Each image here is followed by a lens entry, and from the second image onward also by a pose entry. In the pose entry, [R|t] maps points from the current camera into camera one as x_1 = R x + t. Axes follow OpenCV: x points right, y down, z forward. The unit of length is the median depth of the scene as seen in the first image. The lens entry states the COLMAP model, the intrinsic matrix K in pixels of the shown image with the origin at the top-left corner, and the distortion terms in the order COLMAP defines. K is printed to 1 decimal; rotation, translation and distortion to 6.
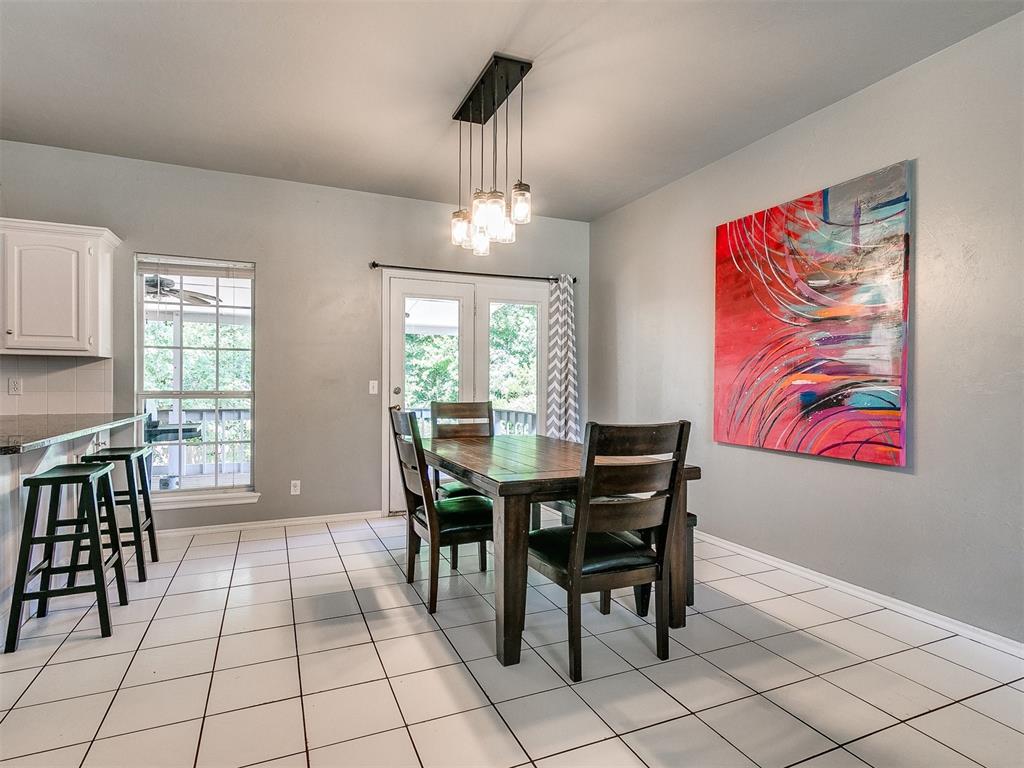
lens RADIAL K [[546.9, 0, 510.2], [0, 546.9, 382.7], [0, 0, 1]] dist [-0.001197, 0.000900]
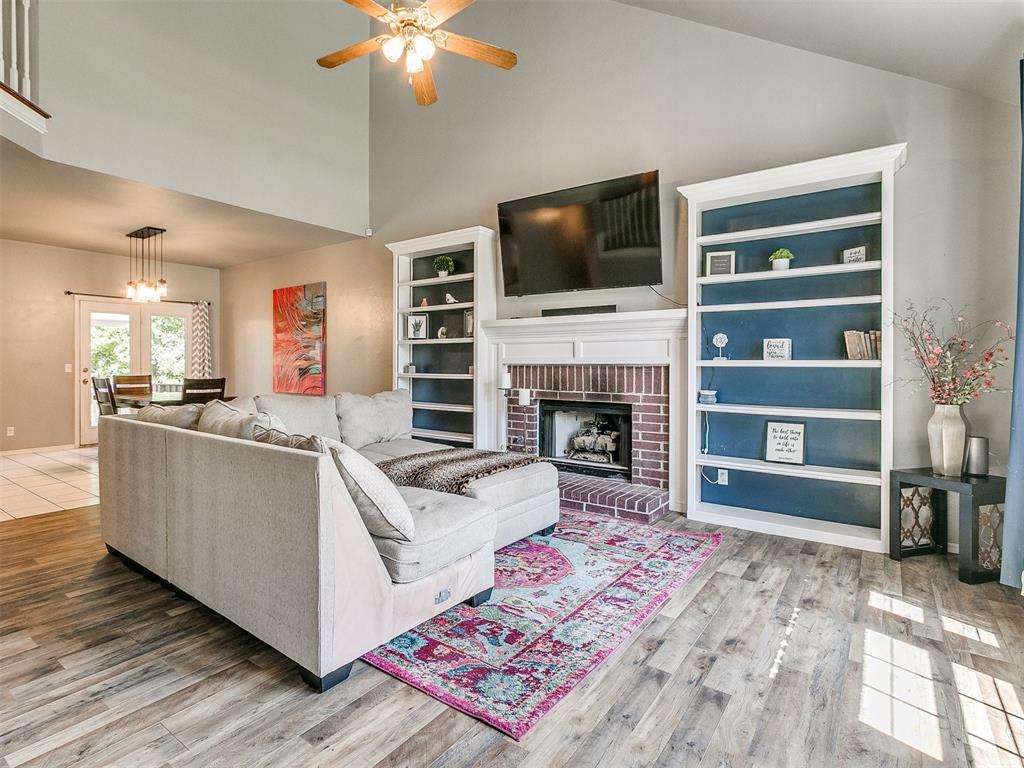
lens RADIAL K [[529.6, 0, 452.7], [0, 529.6, 364.6], [0, 0, 1]] dist [0.004227, 0.000776]
pose [[0.896203, -0.006852, 0.443591, 0.085343], [0.005810, 0.999976, 0.003709, -0.001492], [-0.443606, -0.000747, 0.896222, -1.070818]]
